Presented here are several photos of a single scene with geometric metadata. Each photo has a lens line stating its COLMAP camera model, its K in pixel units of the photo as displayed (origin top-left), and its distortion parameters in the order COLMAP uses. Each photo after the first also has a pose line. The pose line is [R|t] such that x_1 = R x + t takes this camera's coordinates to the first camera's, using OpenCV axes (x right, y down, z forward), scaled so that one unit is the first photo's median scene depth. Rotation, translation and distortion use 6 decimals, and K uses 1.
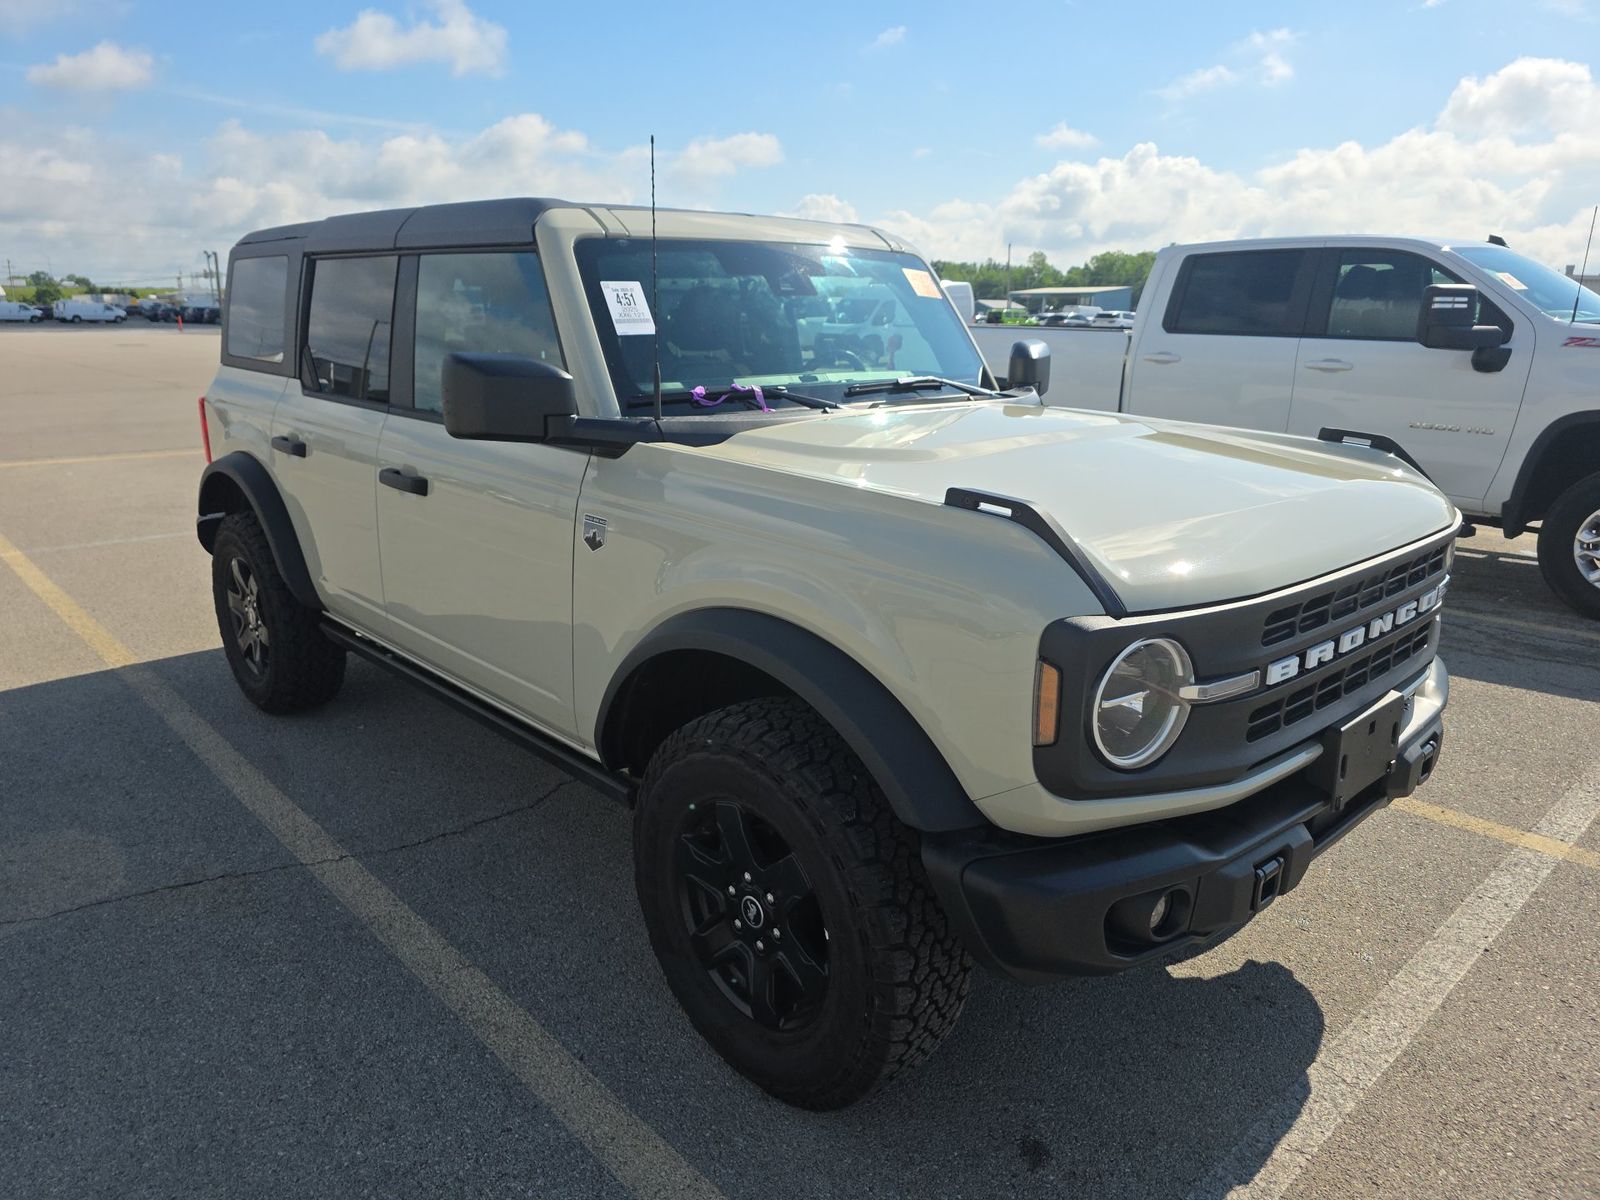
lens RADIAL K [[1092.9, 0, 800.0], [0, 1092.9, 600.0], [0, 0, 1]] dist [0.003004, -0.005553]
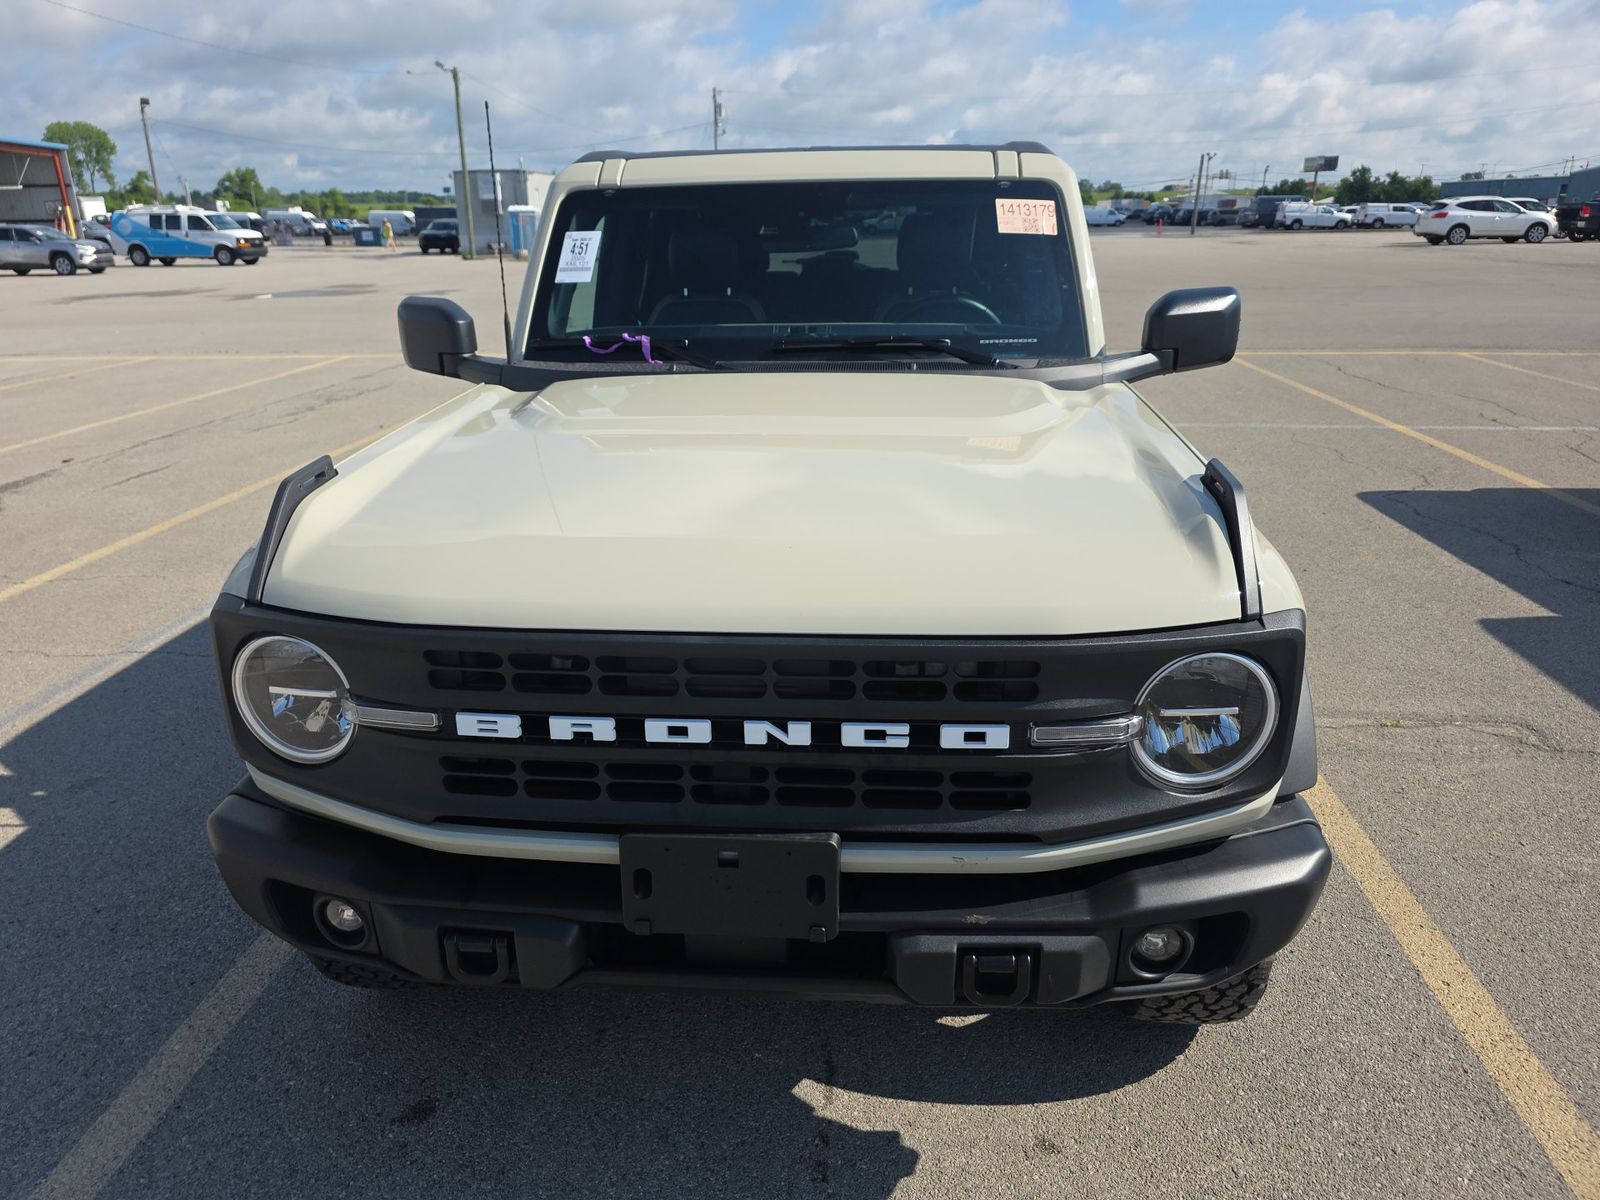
lens RADIAL K [[1102.6, 0, 800.5], [0, 1102.6, 591.8], [0, 0, 1]] dist [0.014256, -0.005196]
pose [[0.676068, 0.220924, -0.702940, 0.834057], [-0.168465, 0.975070, 0.144425, -0.140561], [0.717323, 0.020780, 0.696431, 0.409293]]
